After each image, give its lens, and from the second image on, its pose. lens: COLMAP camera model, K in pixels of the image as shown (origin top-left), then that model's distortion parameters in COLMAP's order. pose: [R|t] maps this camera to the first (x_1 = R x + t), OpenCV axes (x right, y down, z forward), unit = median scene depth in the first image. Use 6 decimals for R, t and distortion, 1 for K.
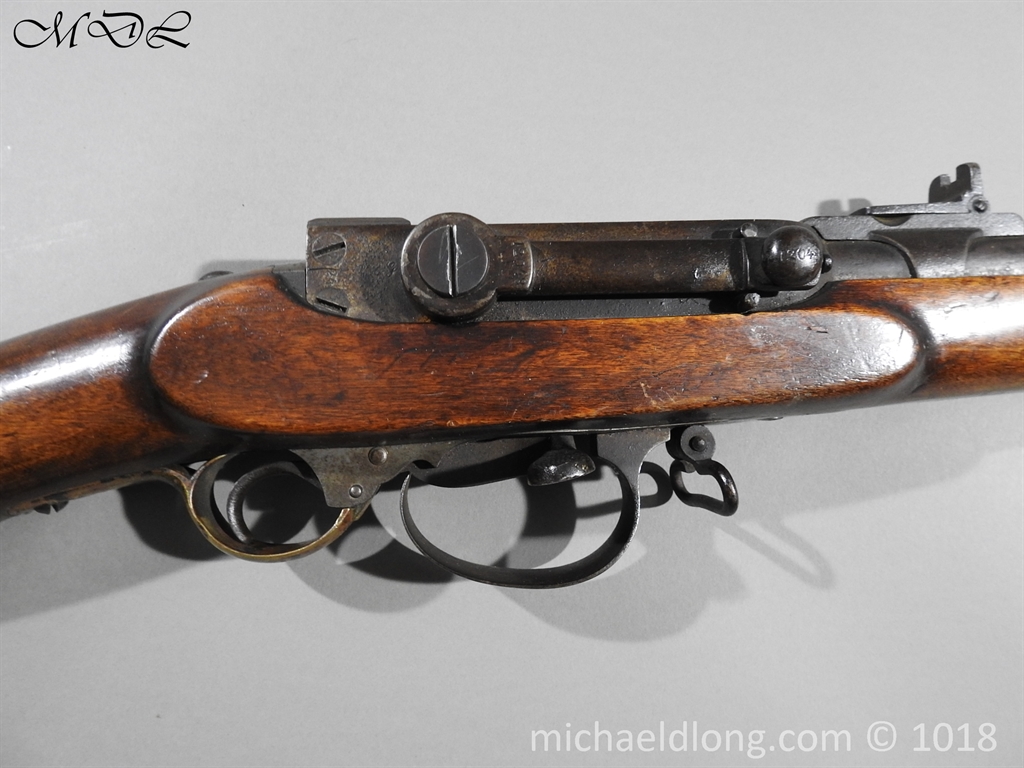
lens RADIAL K [[724.0, 0, 519.7], [0, 724.0, 376.0], [0, 0, 1]] dist [0.040509, -0.002987]
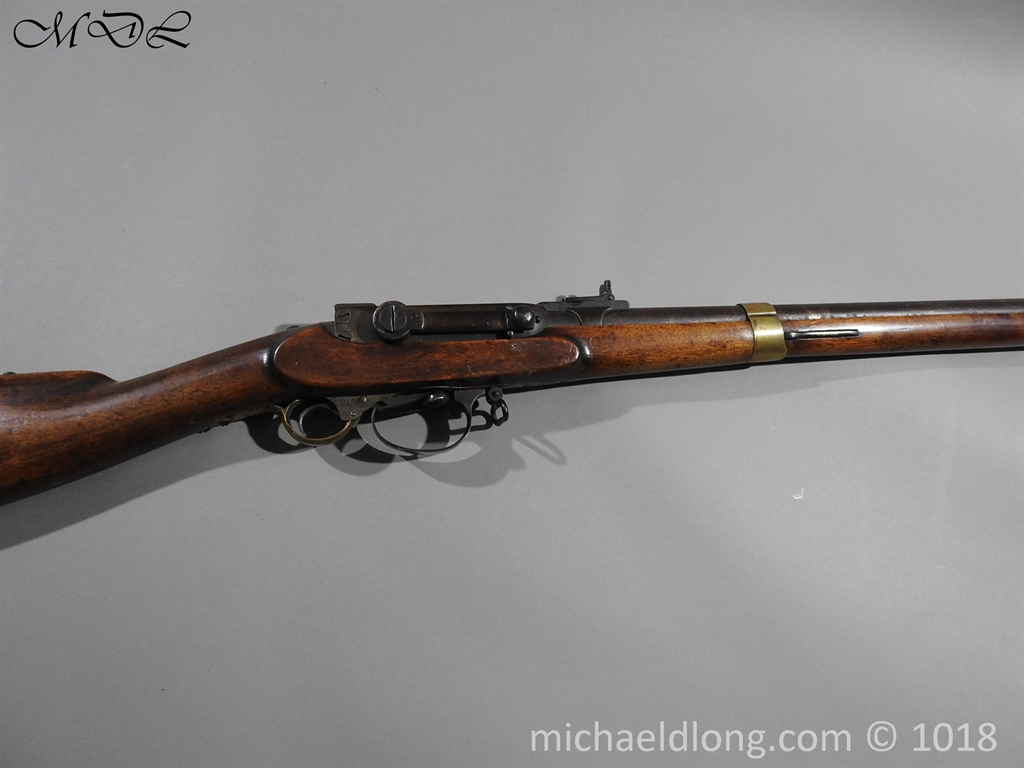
lens RADIAL K [[724.0, 0, 511.6], [0, 724.0, 385.5], [0, 0, 1]] dist [0.040509, -0.002987]
pose [[0.997333, -0.017278, 0.070905, 0.137076], [0.025075, 0.993549, -0.110595, 0.358433], [-0.068537, 0.112078, 0.991333, -1.508182]]
